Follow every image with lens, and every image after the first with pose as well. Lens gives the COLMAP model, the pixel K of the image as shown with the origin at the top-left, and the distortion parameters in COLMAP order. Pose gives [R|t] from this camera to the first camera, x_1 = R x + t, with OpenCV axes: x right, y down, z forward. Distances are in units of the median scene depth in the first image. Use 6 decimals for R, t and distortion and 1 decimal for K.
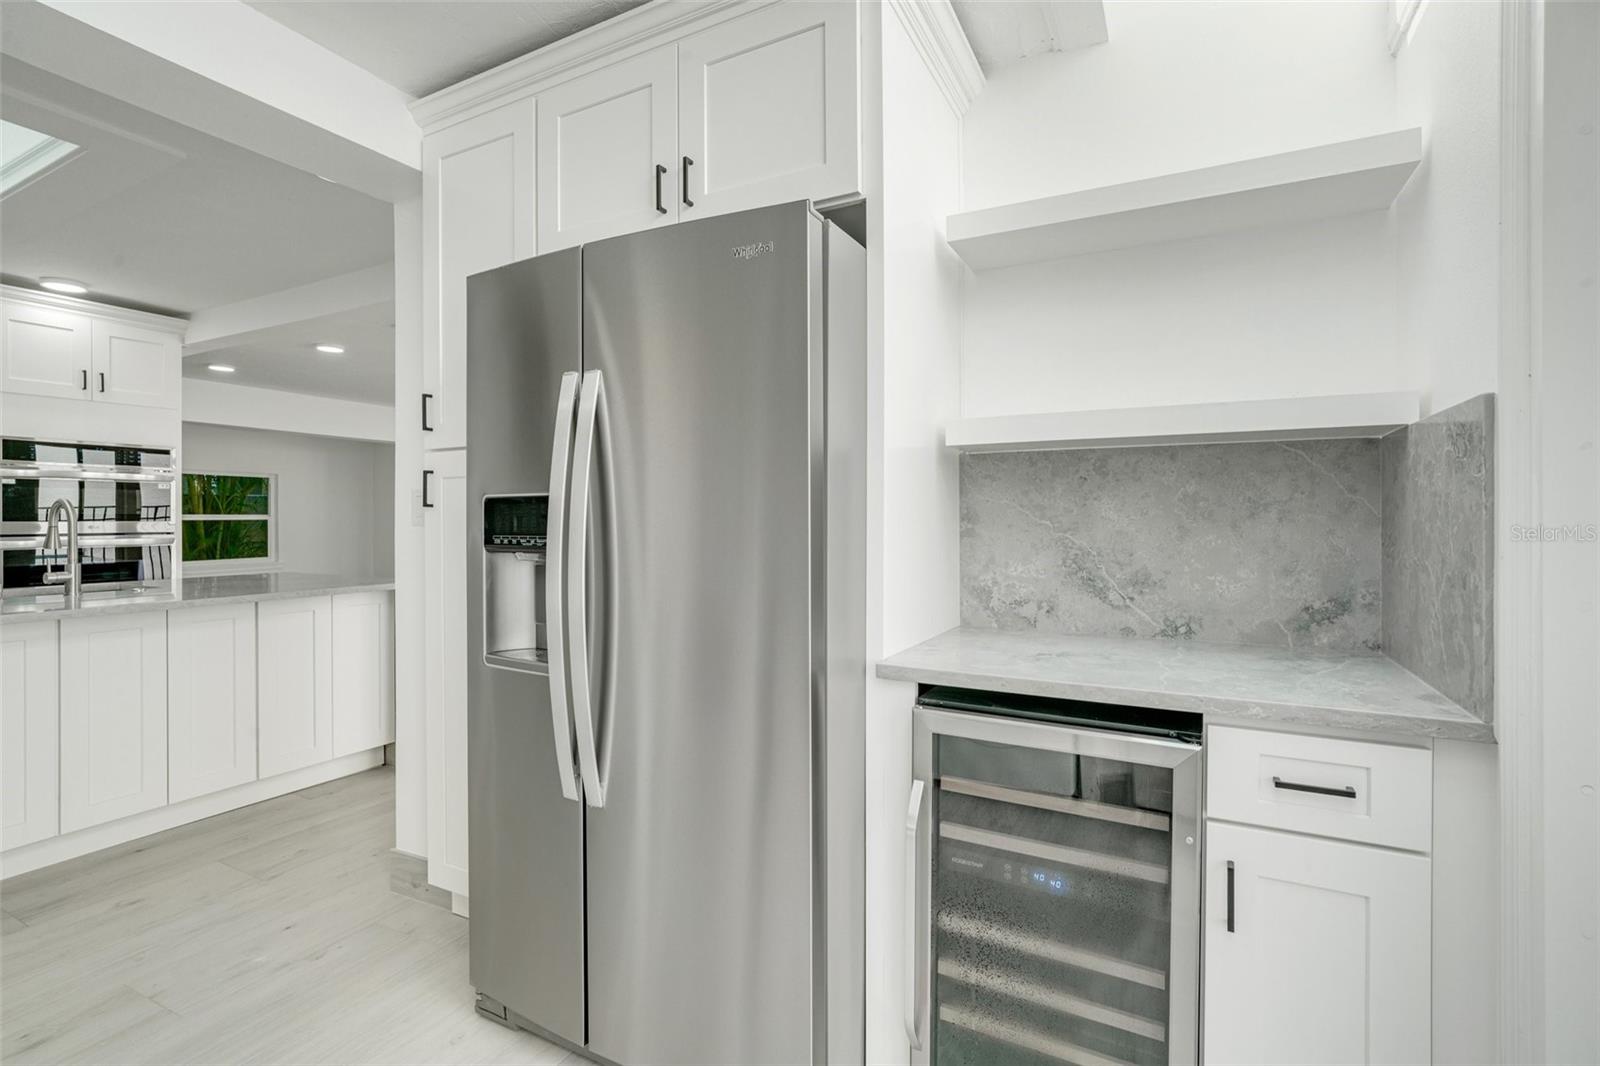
lens RADIAL K [[753.5, 0, 793.1], [0, 753.5, 520.6], [0, 0, 1]] dist [-0.005476, 0.001436]
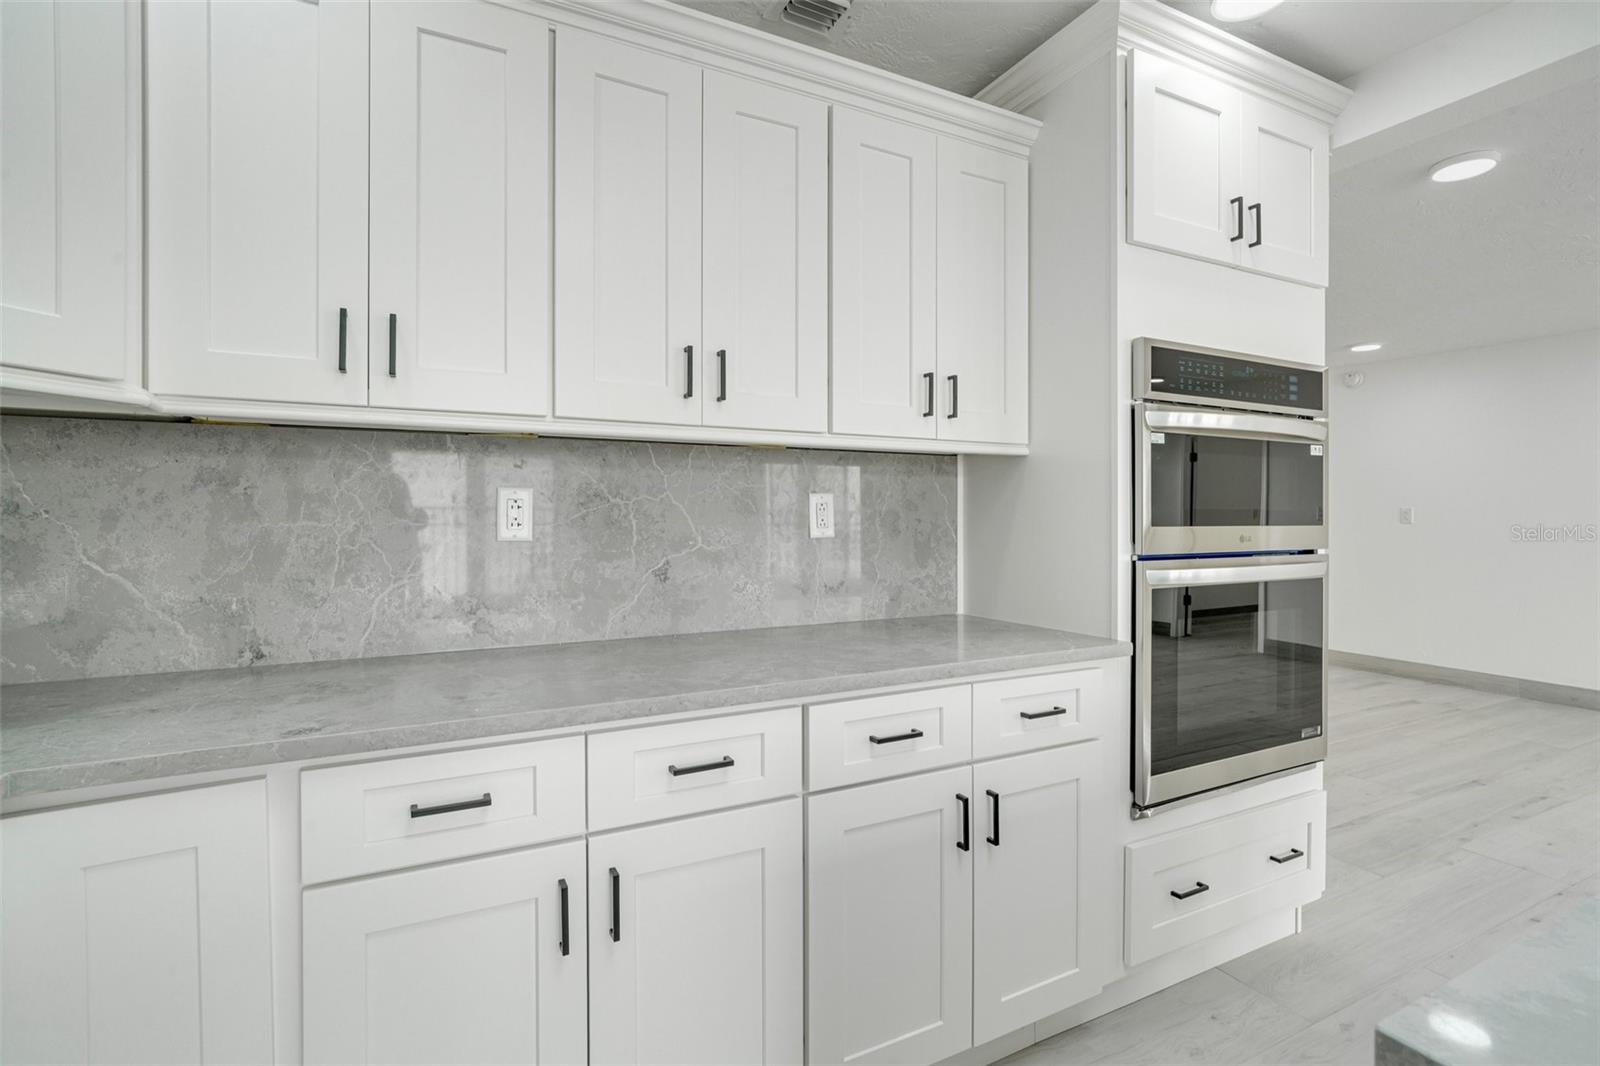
lens RADIAL K [[743.1, 0, 796.2], [0, 743.1, 516.7], [0, 0, 1]] dist [-0.025521, 0.011115]
pose [[0.823464, -0.000792, -0.567368, -0.409624], [-0.000964, 0.999996, -0.002794, -0.001287], [0.567367, 0.002848, 0.823460, 0.212804]]
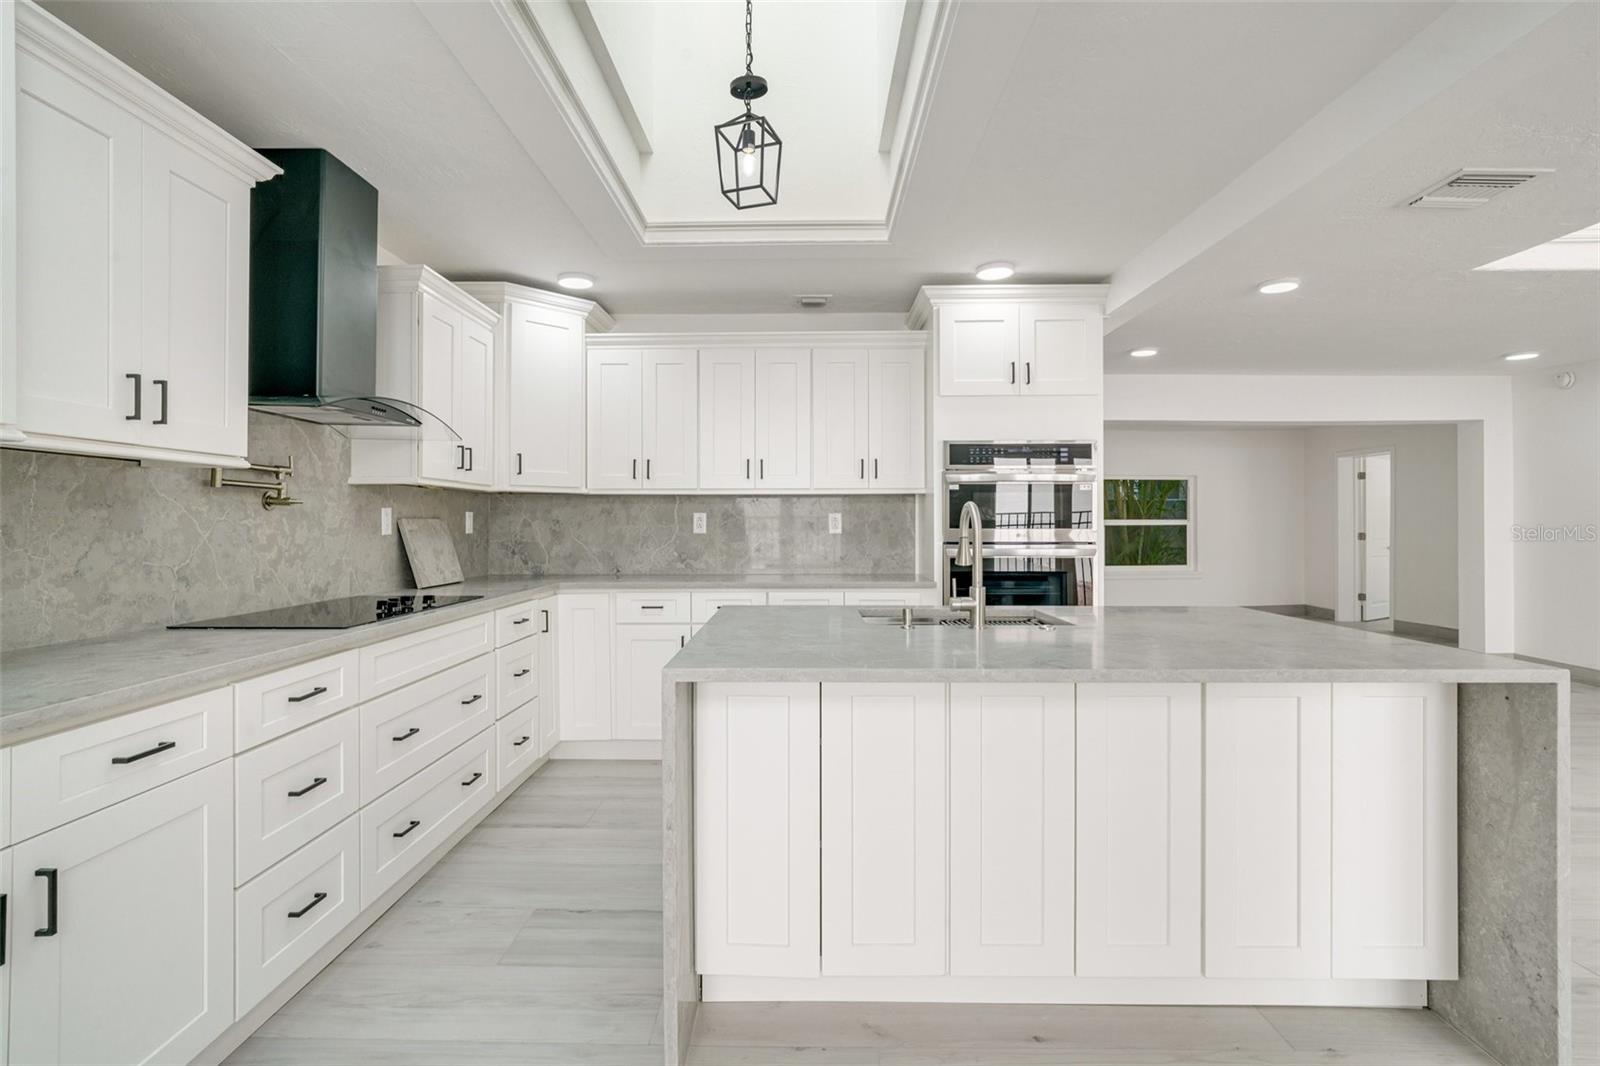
lens RADIAL K [[753.5, 0, 793.1], [0, 753.5, 520.6], [0, 0, 1]] dist [-0.005476, 0.001436]
pose [[0.468359, -0.003872, -0.883530, -0.117763], [-0.001175, 0.999987, -0.005005, -0.001578], [0.883538, 0.003383, 0.468348, 0.151008]]
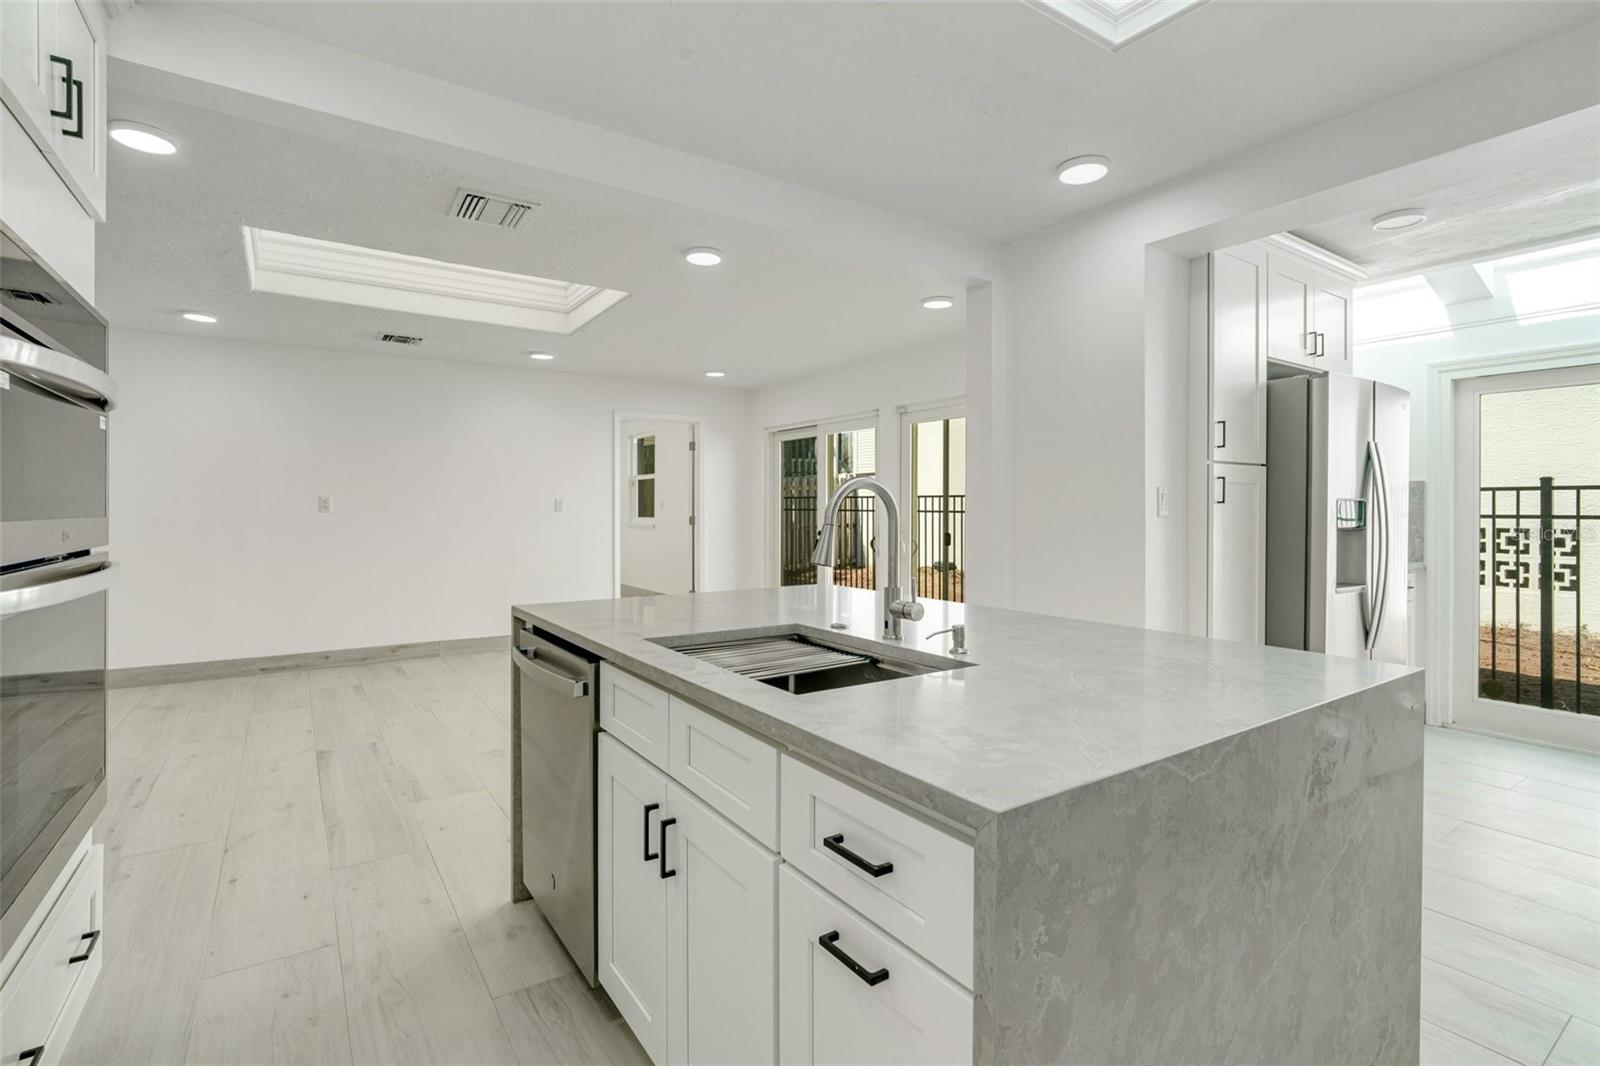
lens RADIAL K [[743.1, 0, 796.2], [0, 743.1, 516.7], [0, 0, 1]] dist [-0.025521, 0.011115]
pose [[0.459852, -0.008967, 0.887951, -0.486093], [-0.001272, 0.999941, 0.010757, -0.001731], [-0.887995, -0.006076, 0.459813, 0.253889]]
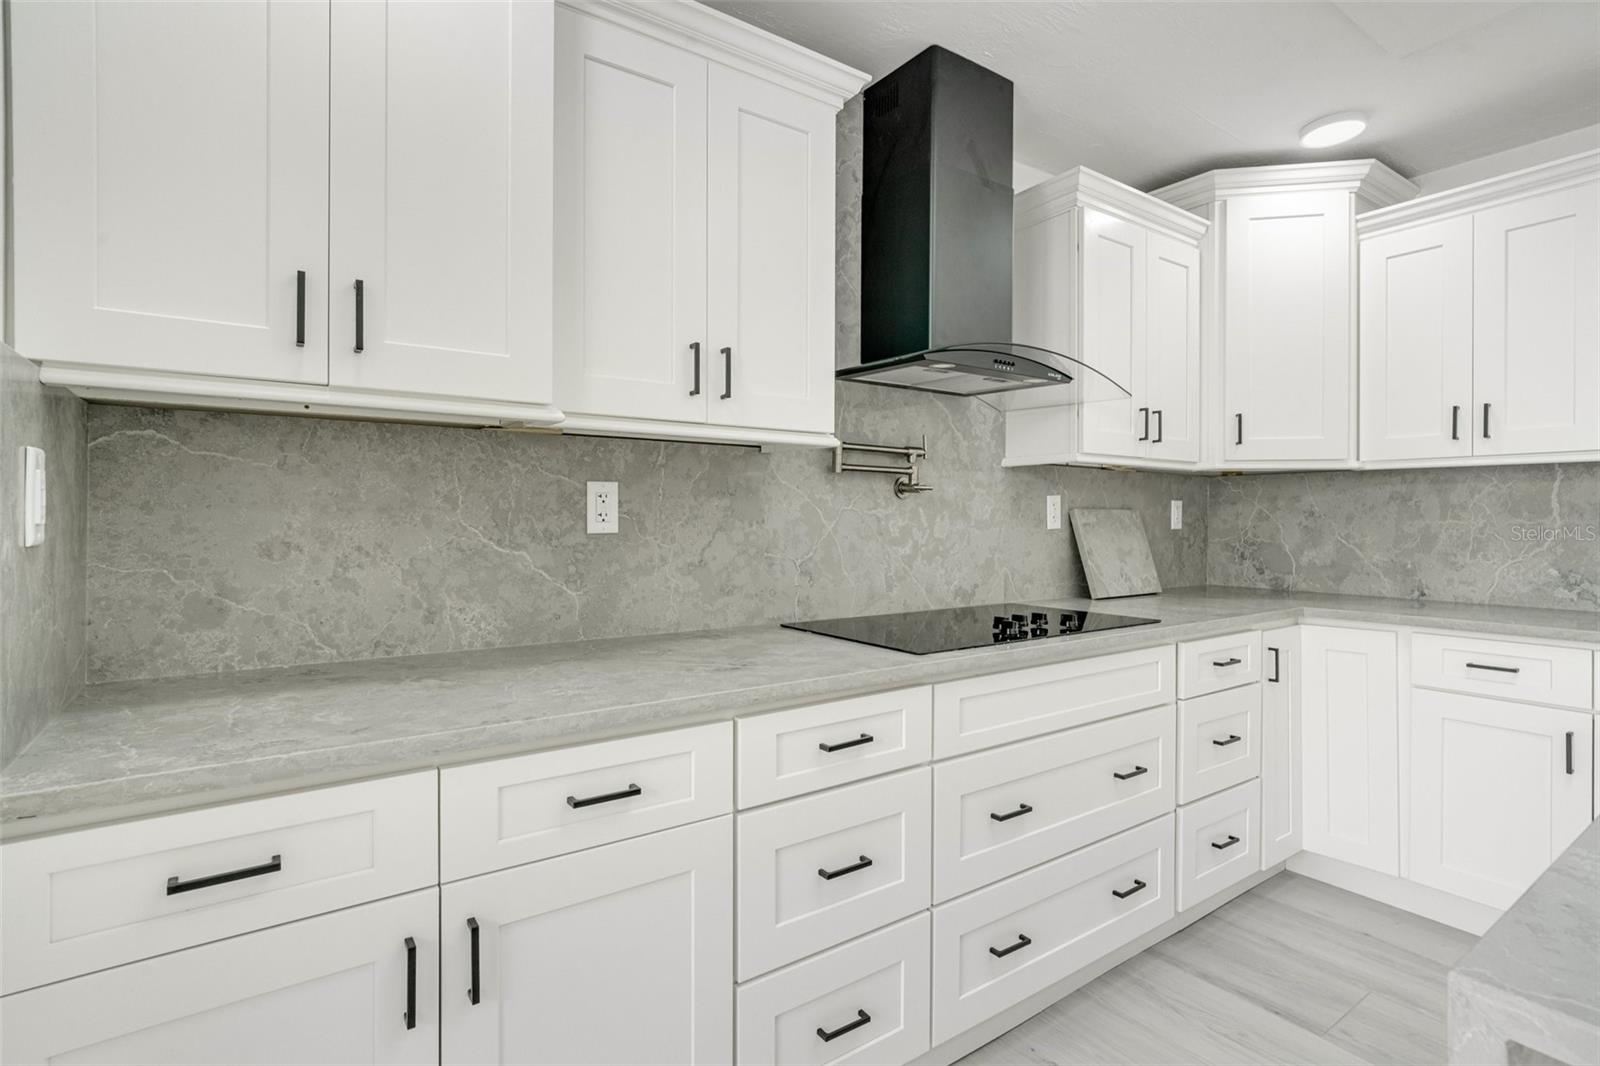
lens RADIAL K [[767.2, 0, 783.0], [0, 767.2, 519.3], [0, 0, 1]] dist [-0.020506, 0.005261]
pose [[-0.452147, 0.000516, -0.891943, -0.218734], [-0.005819, 0.999977, 0.003528, -0.000518], [0.891924, 0.006785, -0.452134, 0.188506]]
